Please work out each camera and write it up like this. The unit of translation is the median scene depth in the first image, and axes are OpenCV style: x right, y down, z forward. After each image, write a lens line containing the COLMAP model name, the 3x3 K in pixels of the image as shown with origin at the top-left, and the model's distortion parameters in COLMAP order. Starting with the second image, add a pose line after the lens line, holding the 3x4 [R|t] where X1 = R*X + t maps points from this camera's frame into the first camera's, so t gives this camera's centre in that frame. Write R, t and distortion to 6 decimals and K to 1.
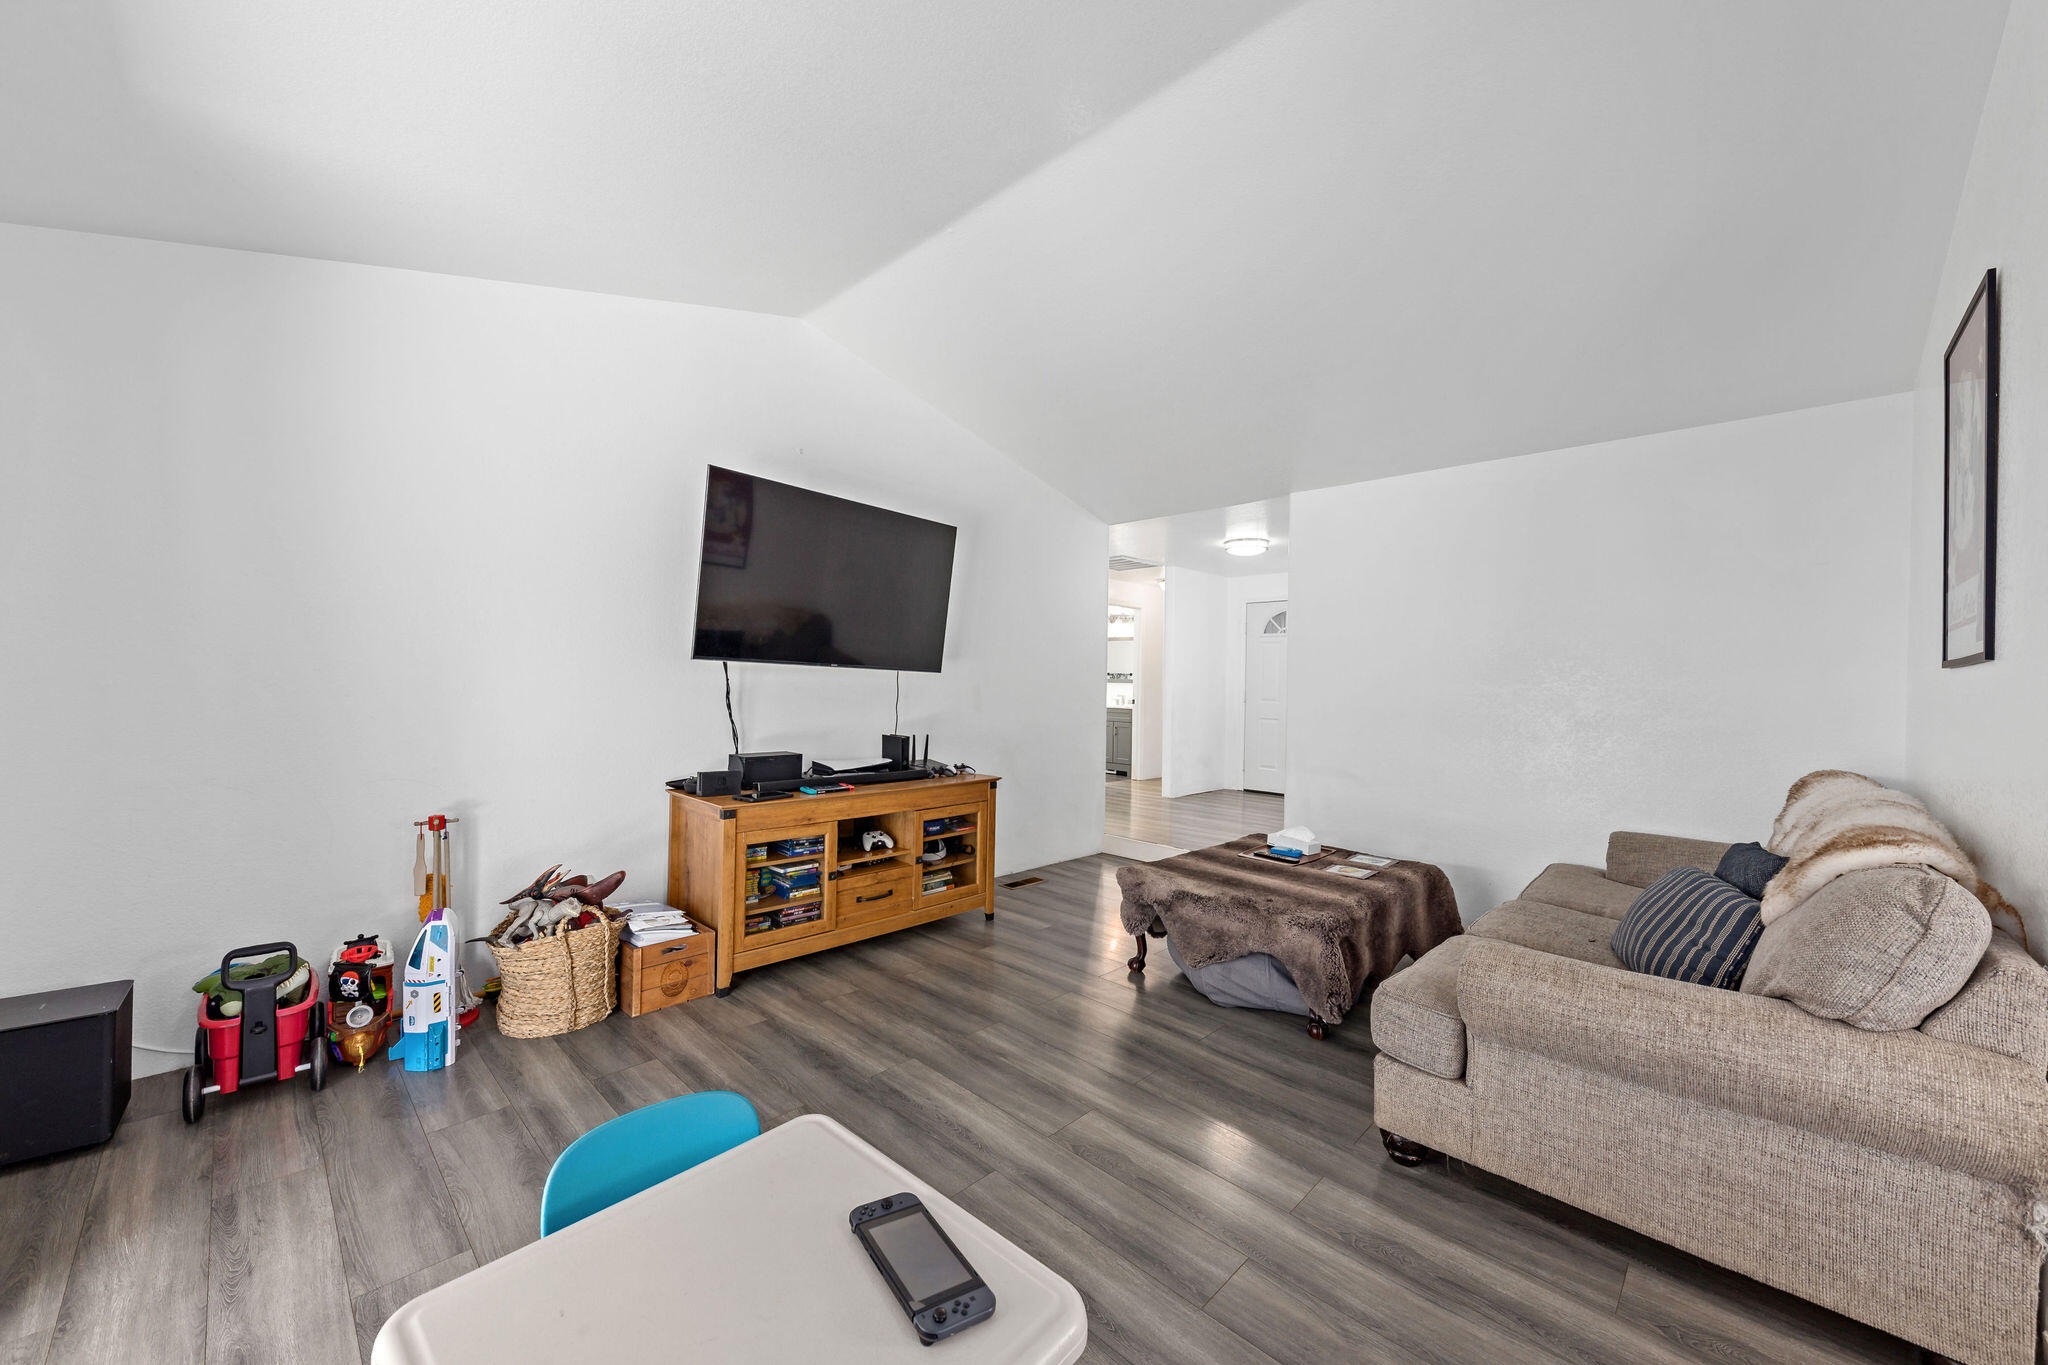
lens RADIAL K [[775.0, 0, 1024.0], [0, 775.0, 682.5], [0, 0, 1]] dist [0.020471, 0.000024]
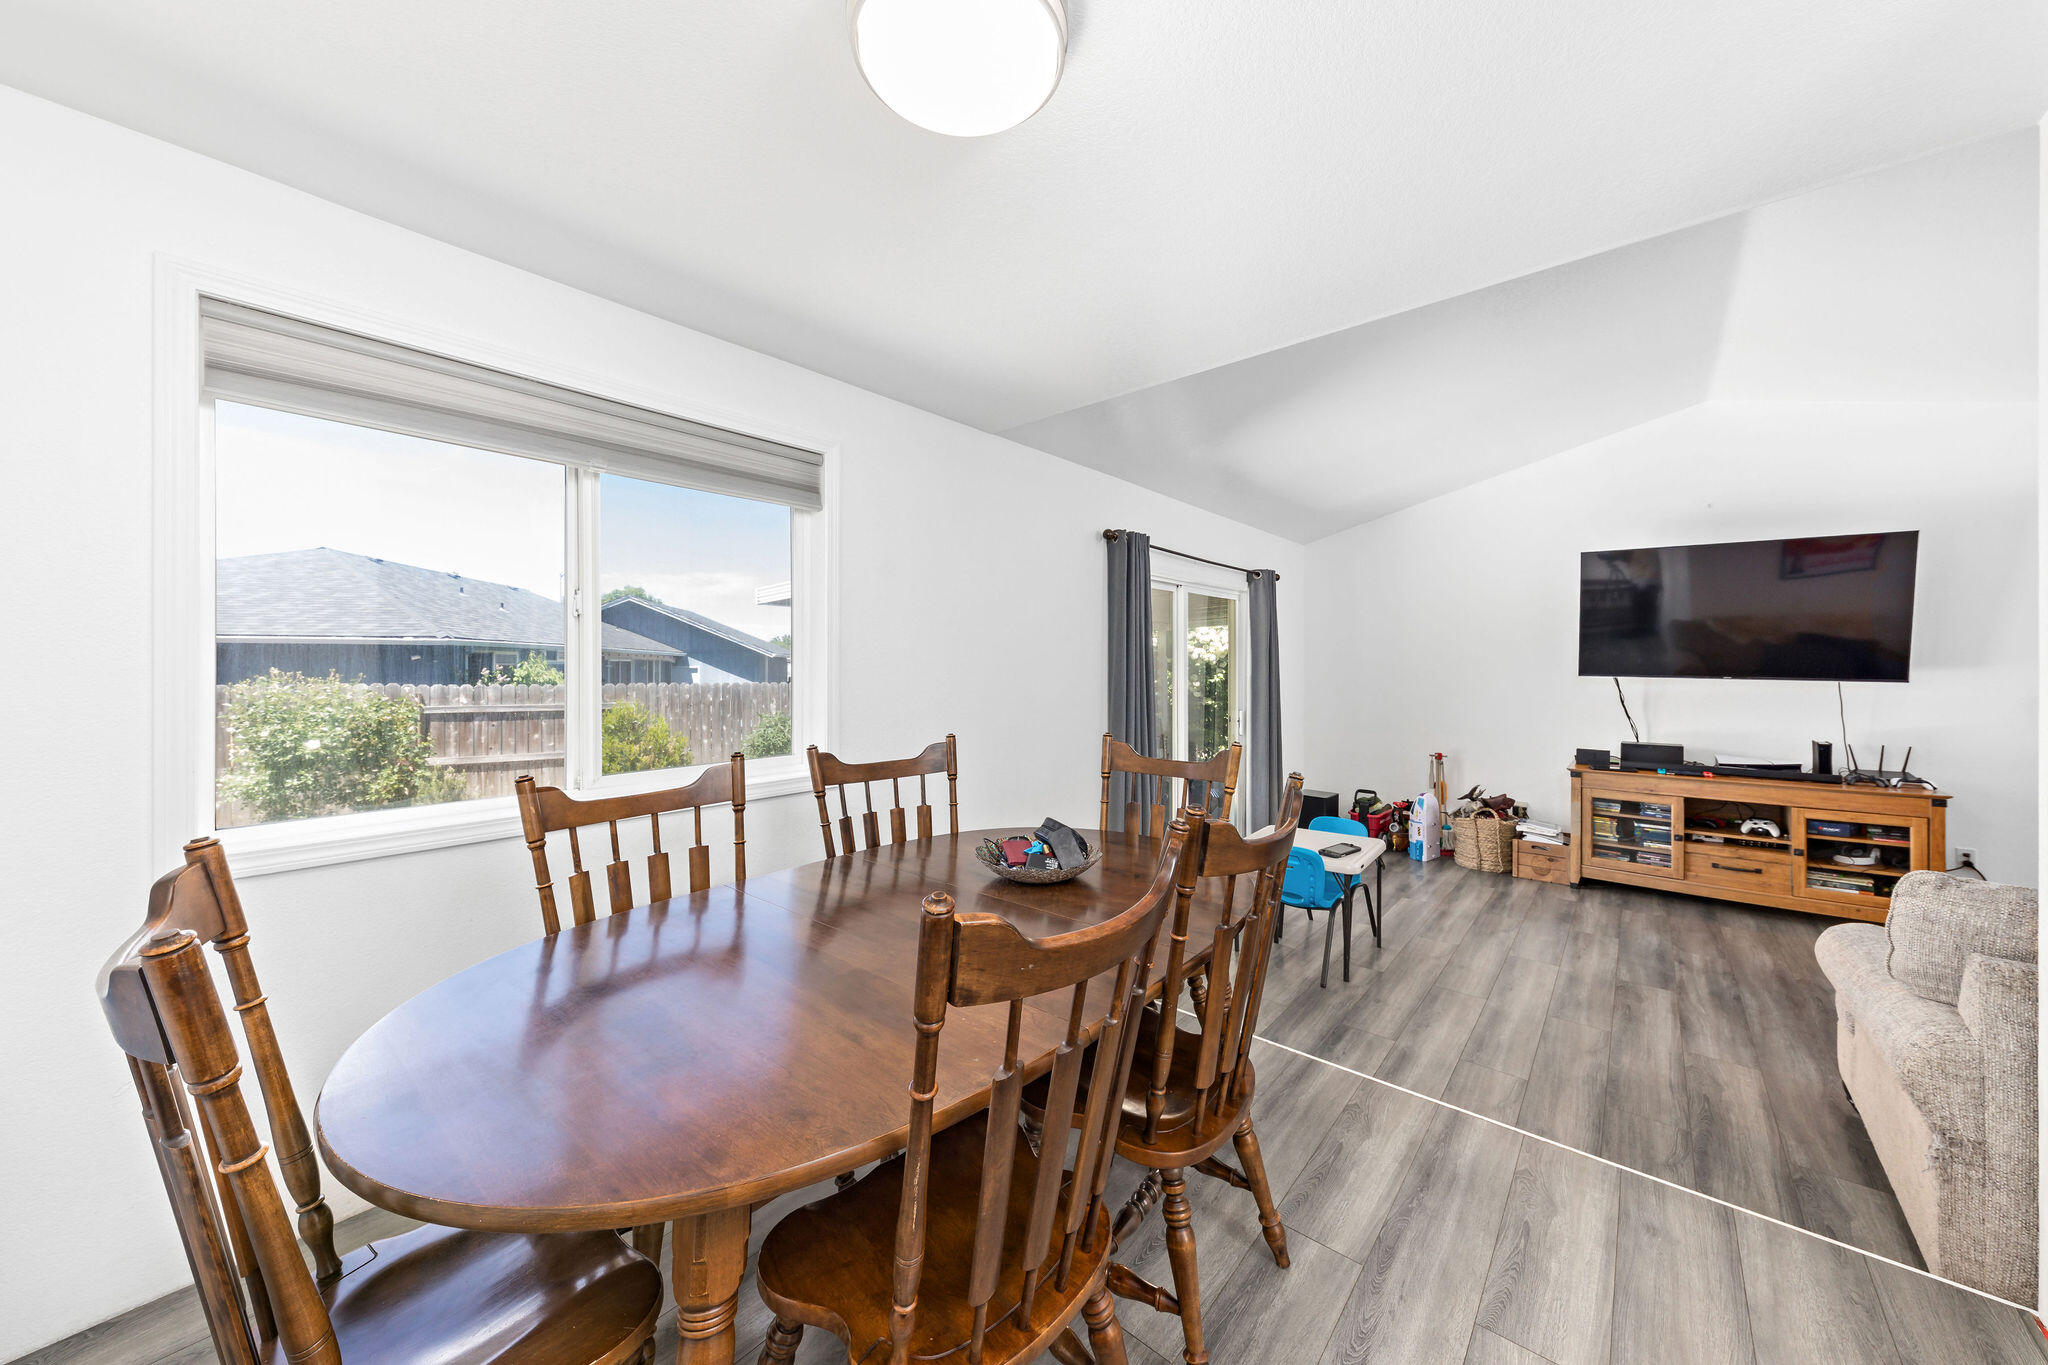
lens RADIAL K [[707.3, 0, 1024.0], [0, 707.3, 682.5], [0, 0, 1]] dist [-0.000470, -0.000072]
pose [[0.049612, -0.004549, -0.998758, 0.906092], [-0.001381, 0.999988, -0.004624, -0.009666], [0.998768, 0.001608, 0.049605, -0.178892]]
